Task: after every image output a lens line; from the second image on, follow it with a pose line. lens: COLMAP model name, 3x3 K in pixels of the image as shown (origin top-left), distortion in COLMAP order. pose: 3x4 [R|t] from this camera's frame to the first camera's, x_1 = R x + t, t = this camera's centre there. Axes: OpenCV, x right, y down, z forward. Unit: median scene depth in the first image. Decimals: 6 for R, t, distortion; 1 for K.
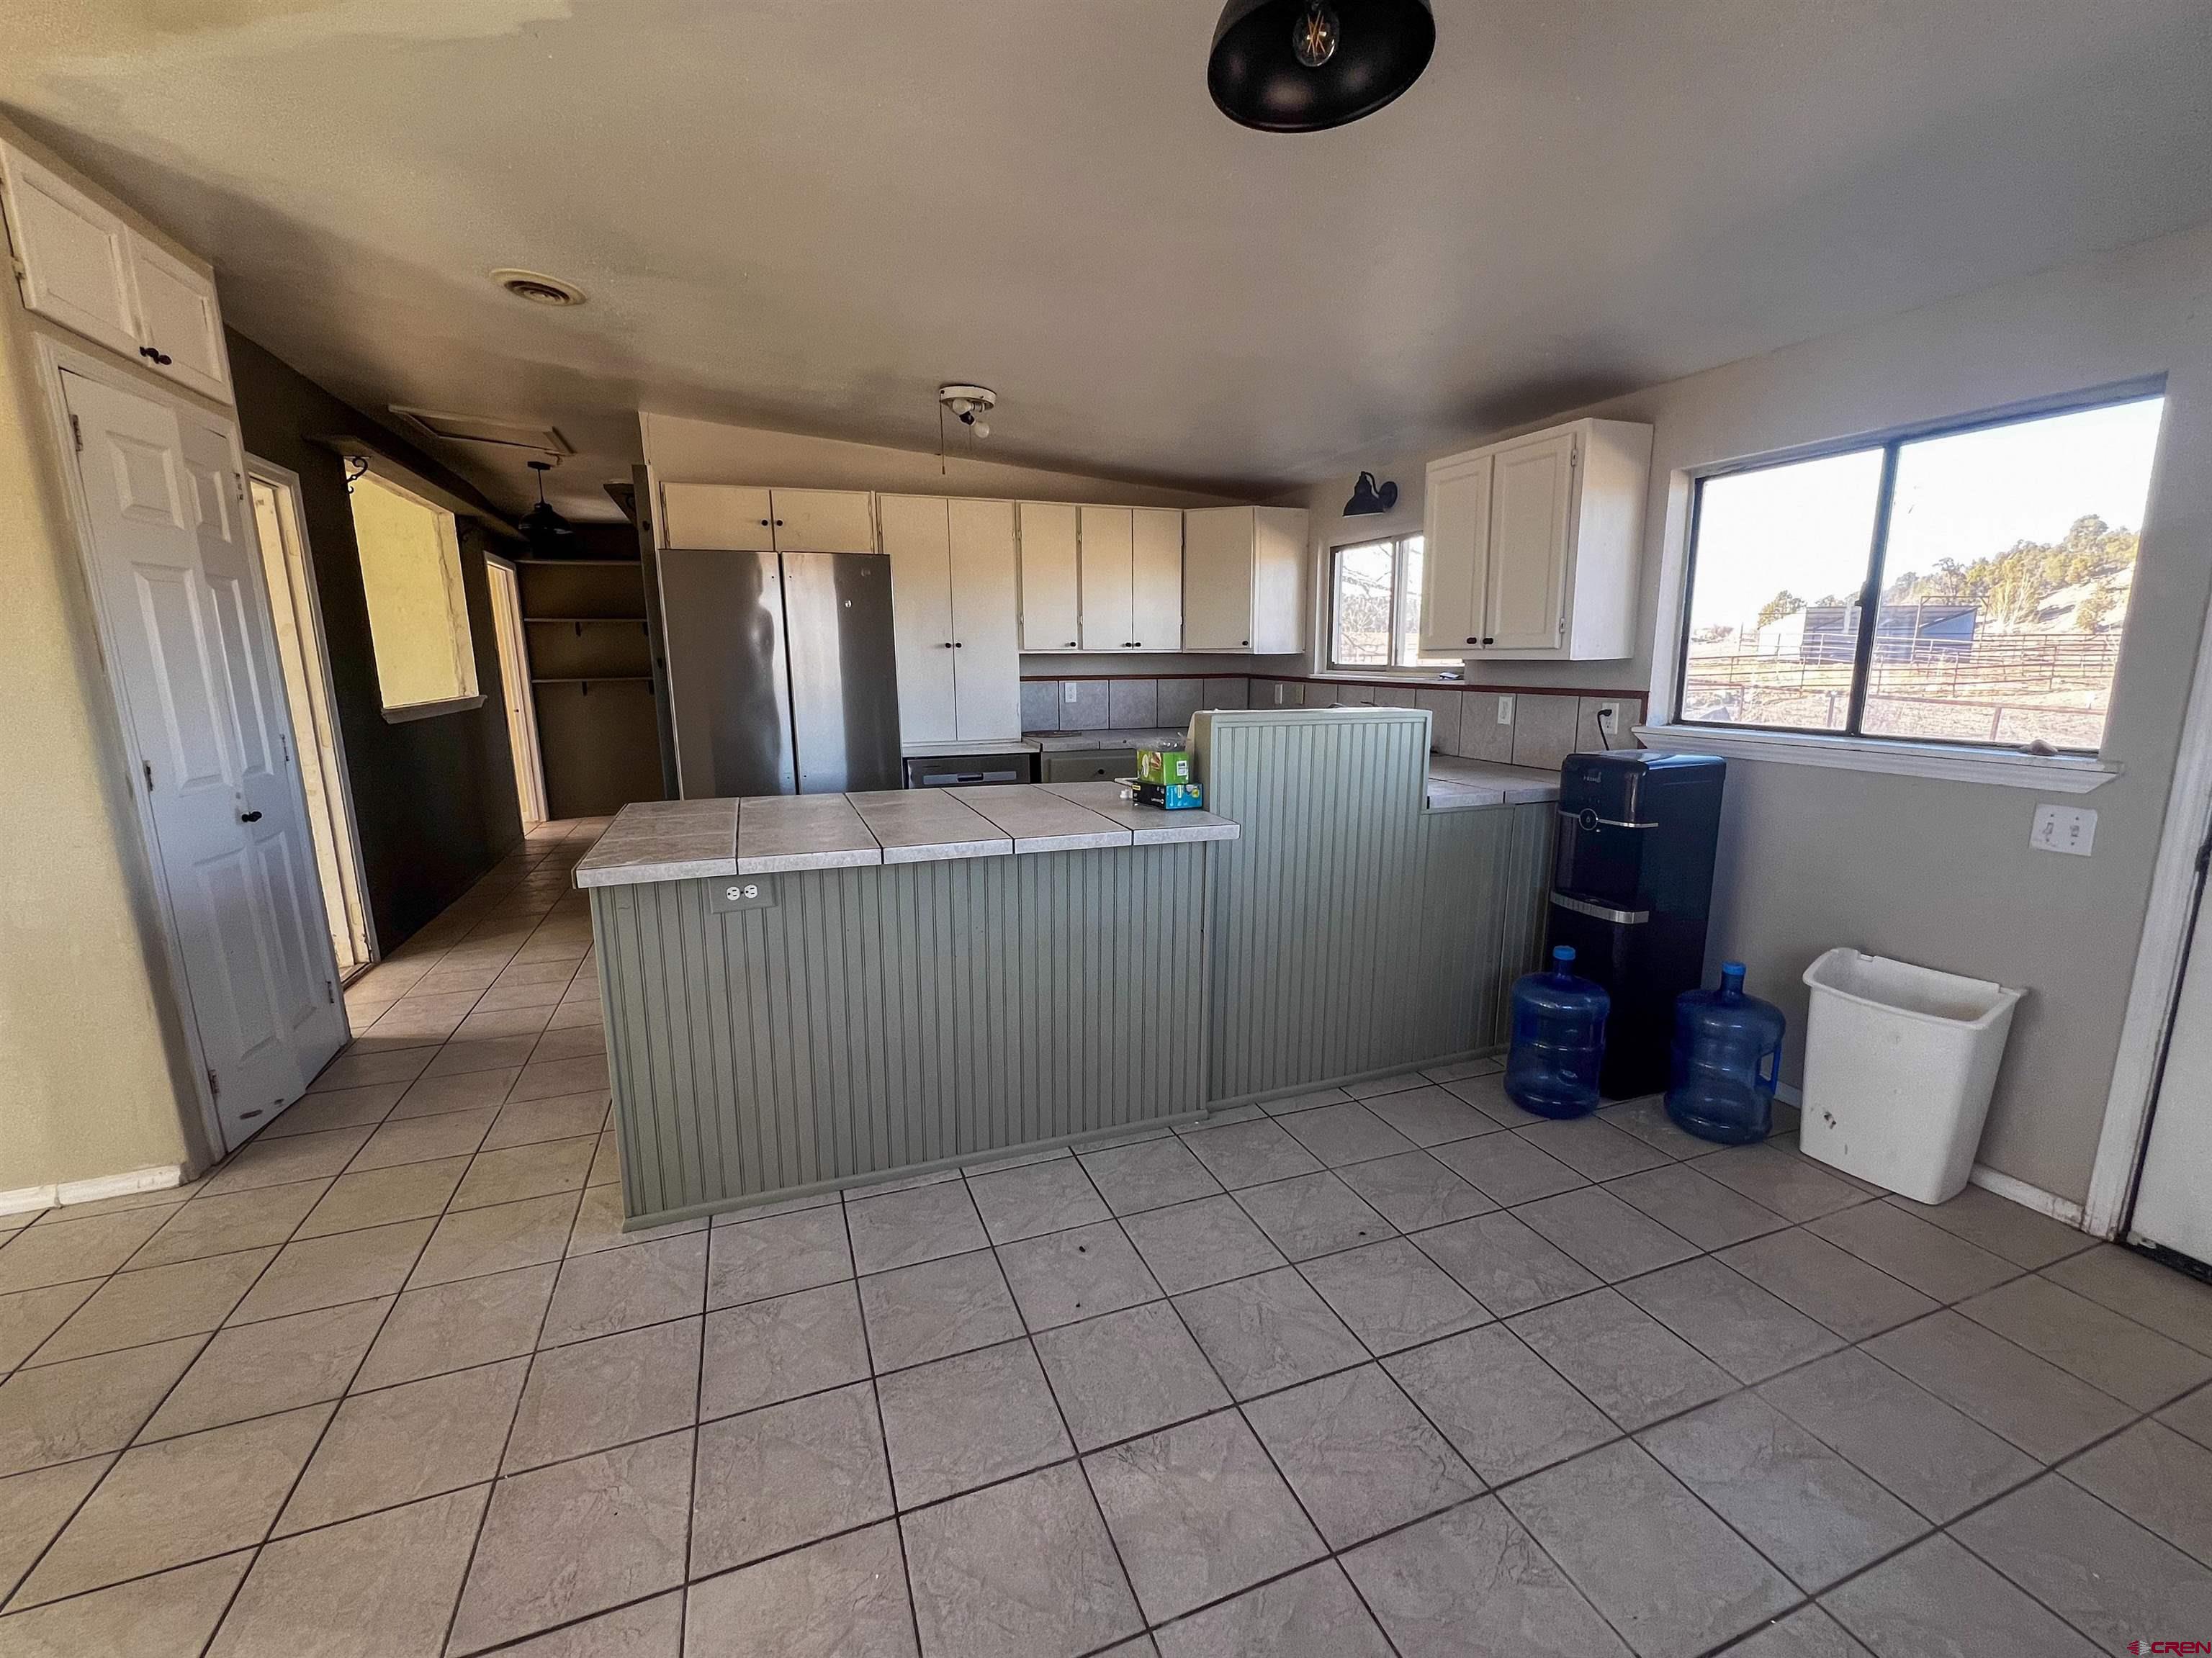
lens RADIAL K [[920.6, 0, 1106.0], [0, 920.6, 829.0], [0, 0, 1]] dist [-0.000168, 0.000158]
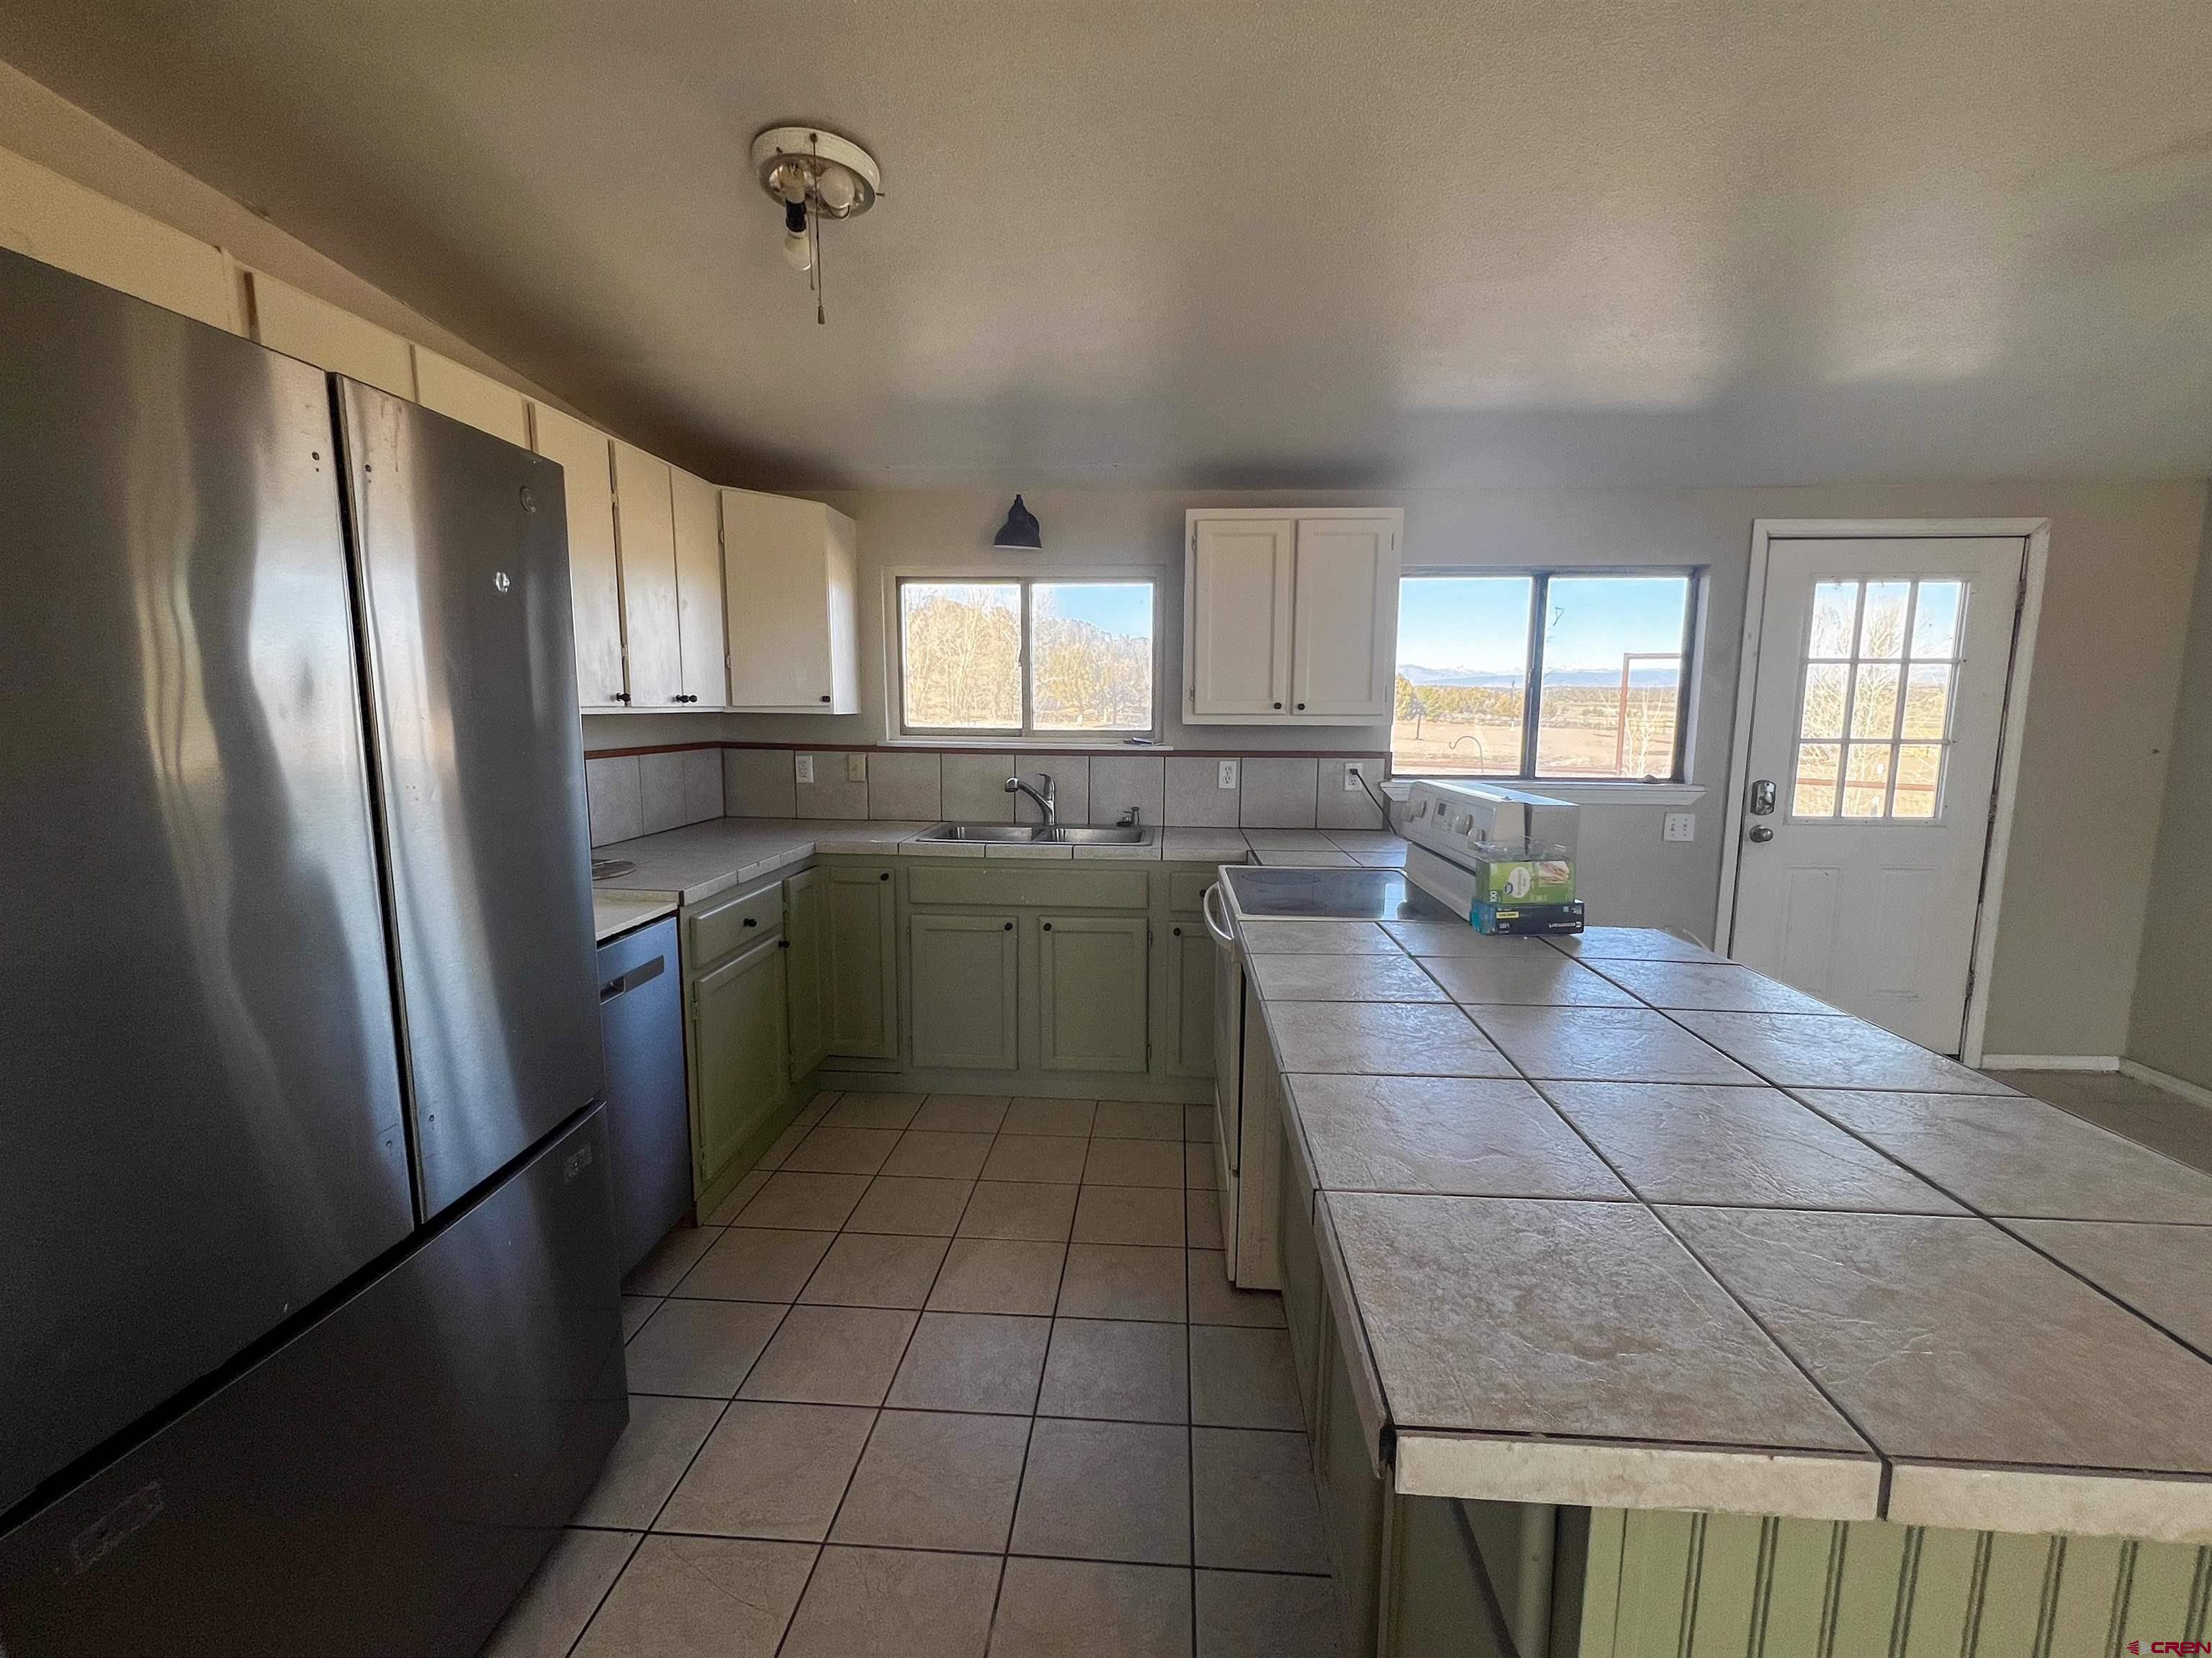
lens RADIAL K [[928.0, 0, 1106.0], [0, 928.0, 829.0], [0, 0, 1]] dist [-0.000917, 0.000327]
pose [[0.425031, -0.113068, 0.898089, -0.526664], [0.159873, 0.985947, 0.048467, -0.142128], [-0.890948, 0.122981, 0.437135, 0.697949]]
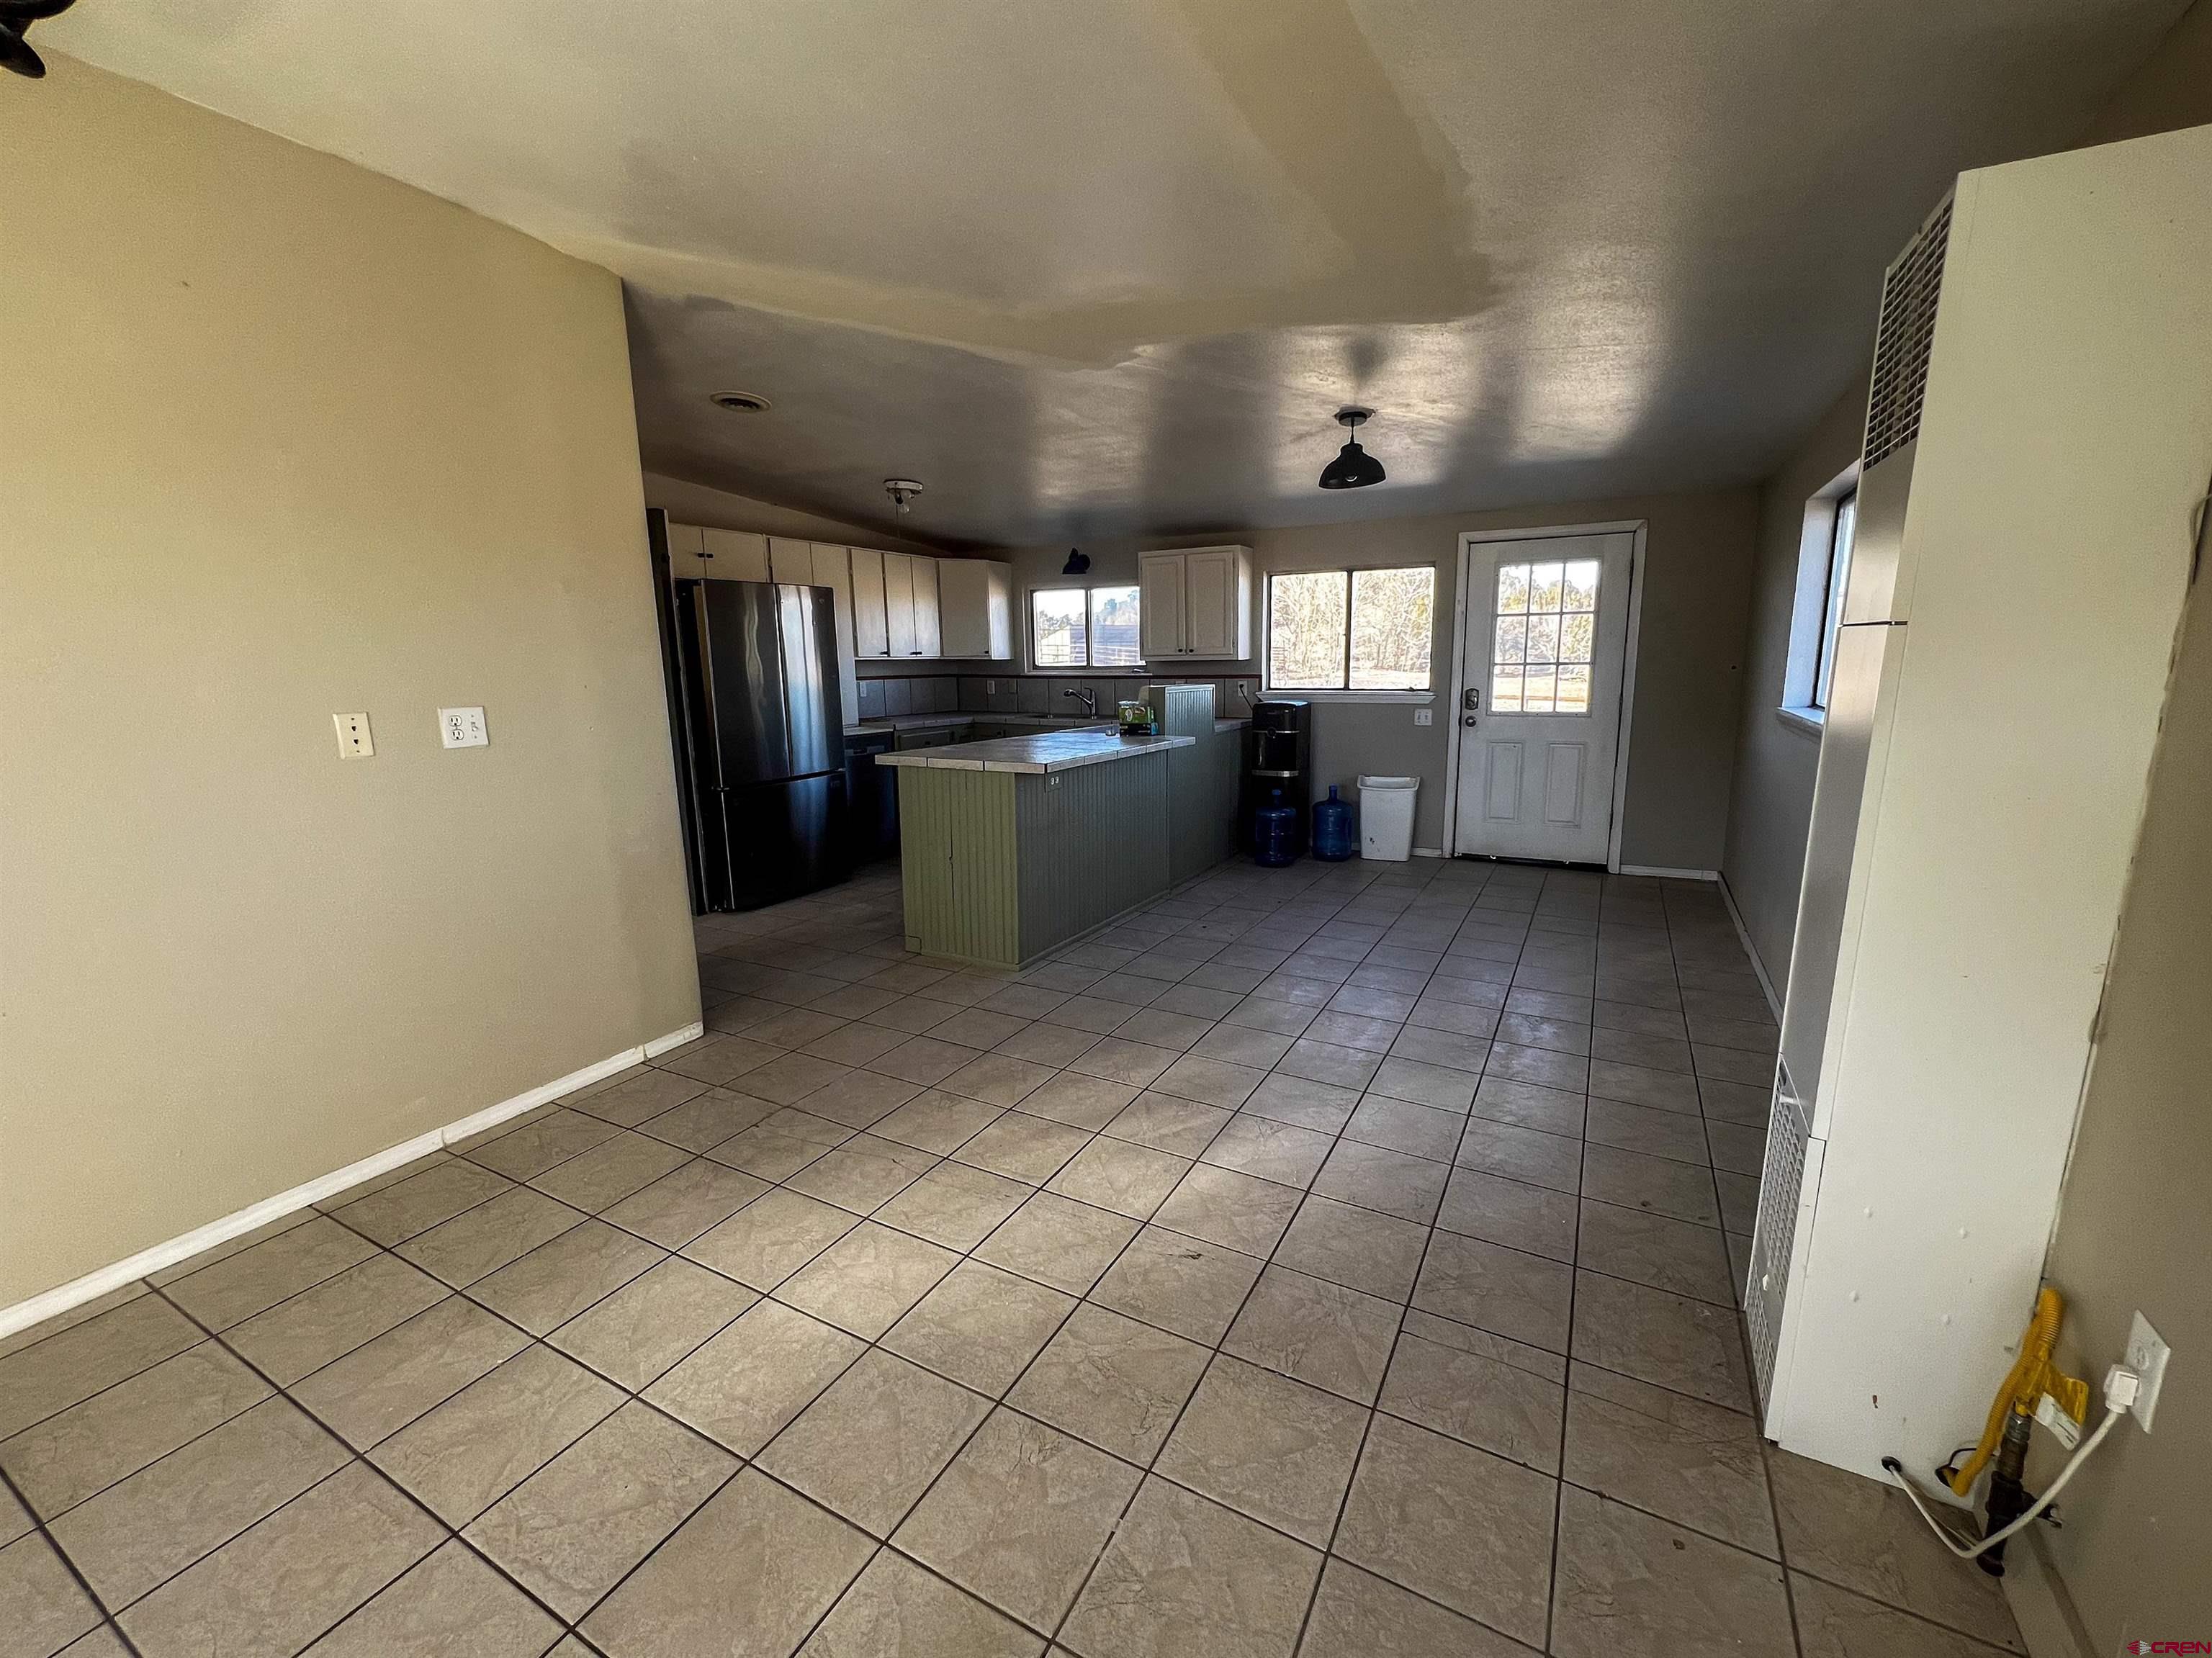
lens RADIAL K [[920.6, 0, 1106.0], [0, 920.6, 829.0], [0, 0, 1]] dist [-0.000168, 0.000158]
pose [[0.765644, -0.122778, 0.631439, -0.885824], [0.129759, 0.990916, 0.035337, 0.066587], [-0.630041, 0.054879, 0.774620, -0.318838]]
